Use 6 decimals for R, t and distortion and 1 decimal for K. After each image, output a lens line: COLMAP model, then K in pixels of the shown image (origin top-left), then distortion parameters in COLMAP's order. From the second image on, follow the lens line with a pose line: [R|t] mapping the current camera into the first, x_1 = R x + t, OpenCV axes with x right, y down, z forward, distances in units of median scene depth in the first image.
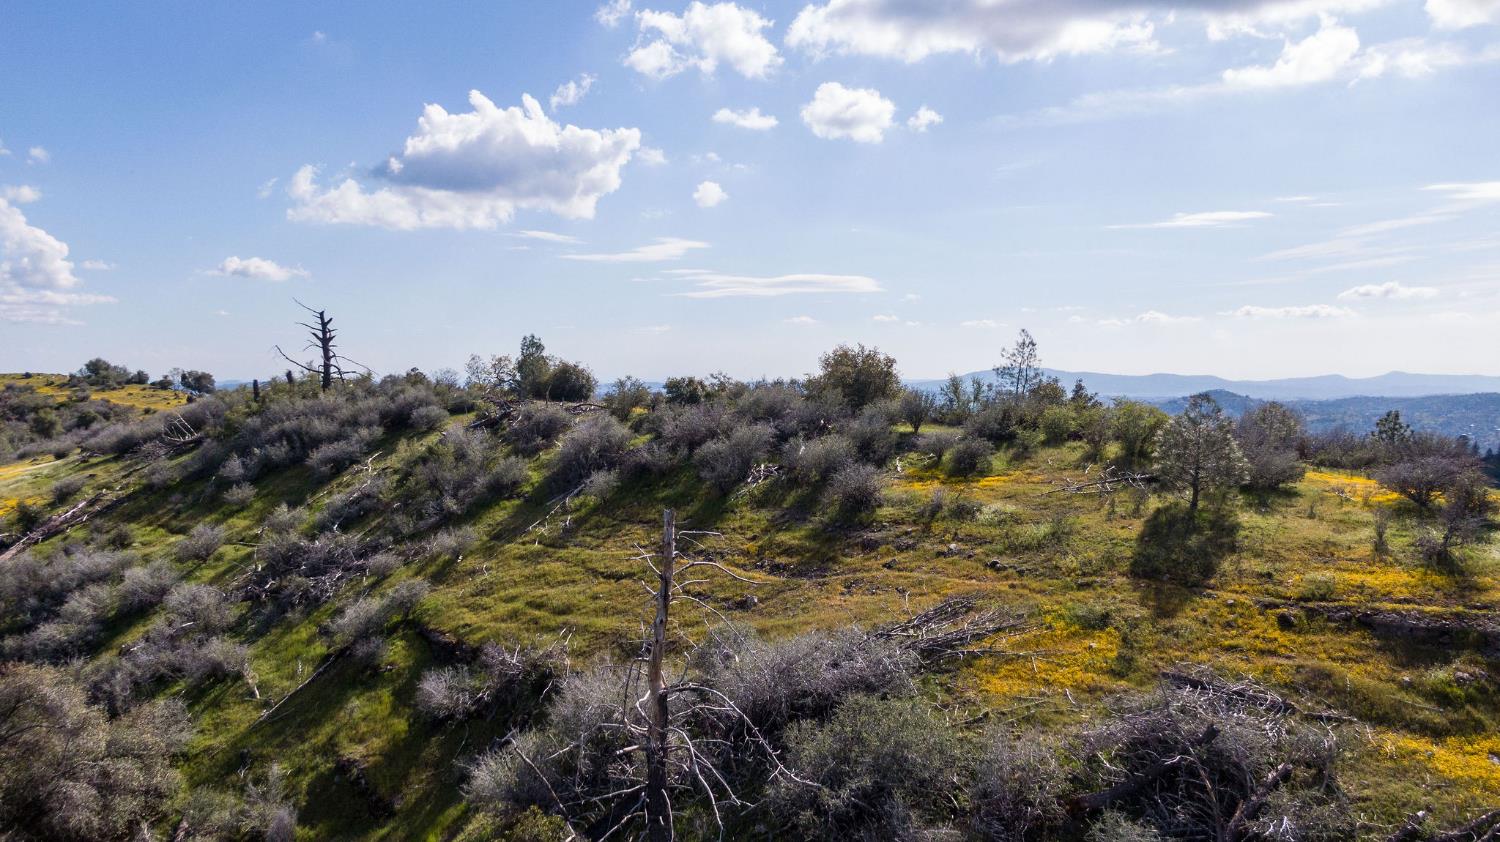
lens RADIAL K [[1067.3, 0, 750.0], [0, 1067.3, 421.0], [0, 0, 1]] dist [0.047311, -0.077202]
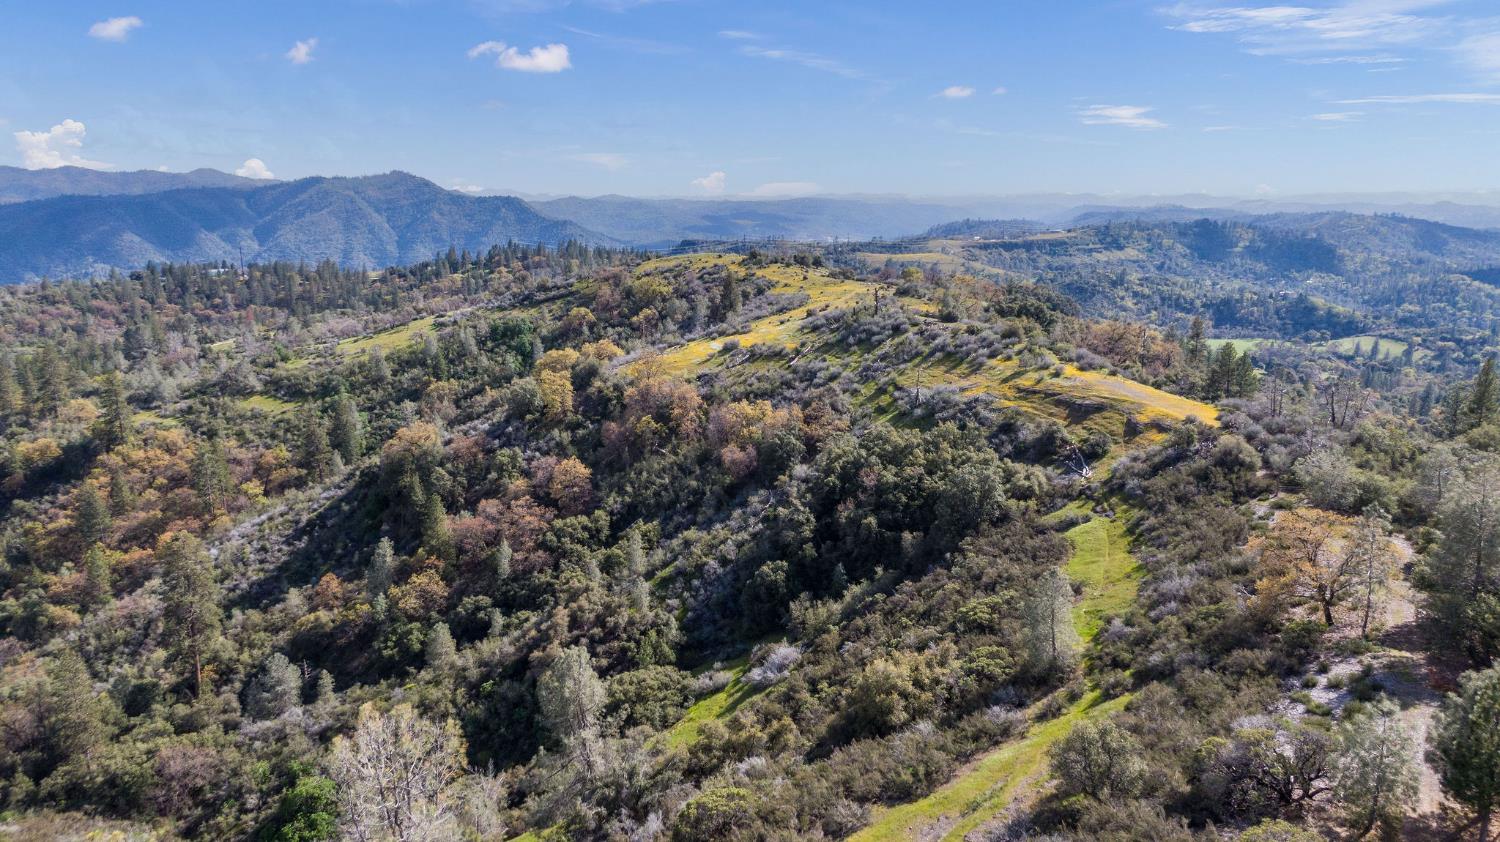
lens RADIAL K [[1067.3, 0, 750.0], [0, 1067.3, 421.0], [0, 0, 1]] dist [0.047311, -0.077202]
pose [[0.887845, 0.090716, -0.451111, 0.933942], [-0.011756, 0.984526, 0.174846, -0.343756], [0.459992, -0.149933, 0.875173, -2.548532]]
